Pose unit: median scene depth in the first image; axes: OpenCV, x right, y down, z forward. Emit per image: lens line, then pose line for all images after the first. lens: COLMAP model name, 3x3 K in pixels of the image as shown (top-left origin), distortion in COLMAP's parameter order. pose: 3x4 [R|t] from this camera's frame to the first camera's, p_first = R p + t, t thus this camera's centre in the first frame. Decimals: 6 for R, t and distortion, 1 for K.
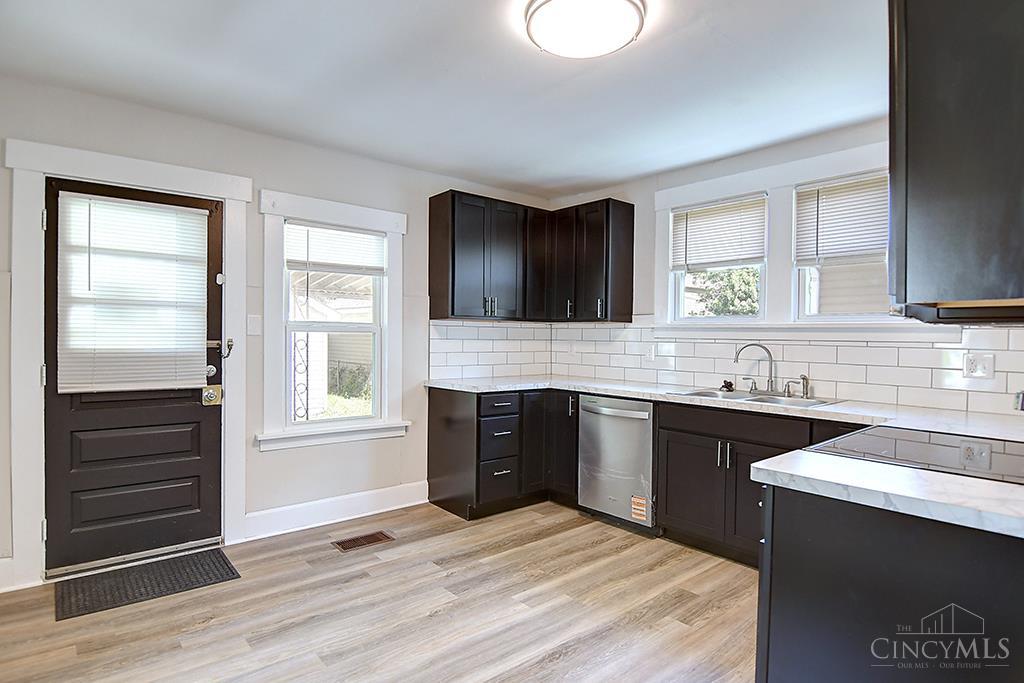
lens RADIAL K [[536.5, 0, 506.3], [0, 536.5, 341.2], [0, 0, 1]] dist [-0.000780, -0.011999]
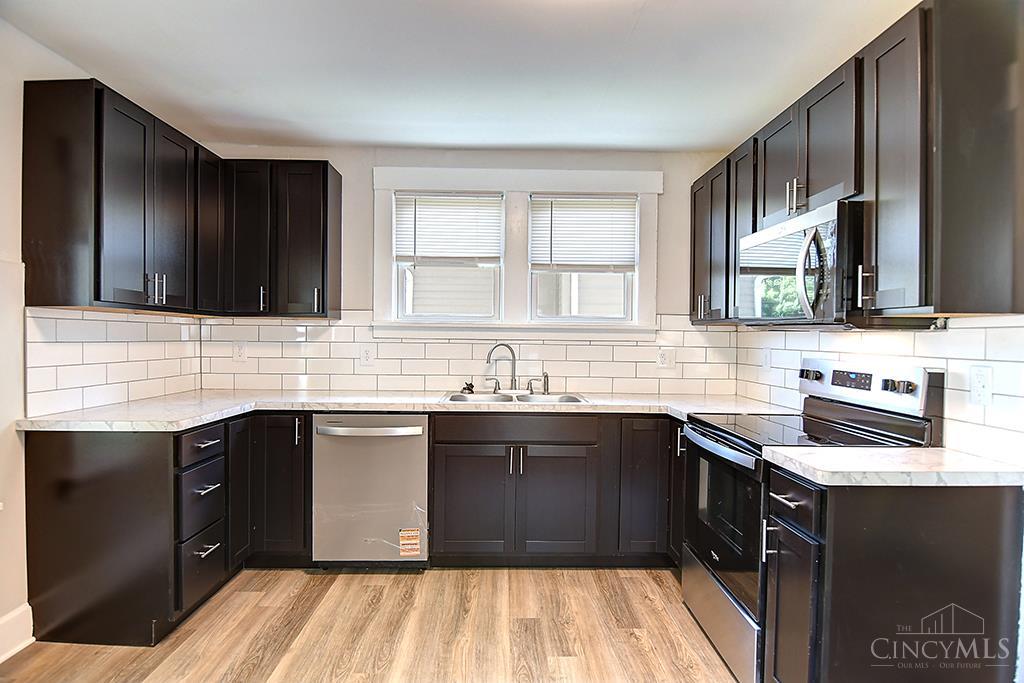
lens RADIAL K [[536.5, 0, 512.9], [0, 536.5, 341.7], [0, 0, 1]] dist [-0.000780, -0.011999]
pose [[0.644072, -0.011502, 0.764879, -0.270110], [0.006563, 0.999933, 0.009509, -0.007892], [-0.764937, -0.001105, 0.644104, 0.322433]]
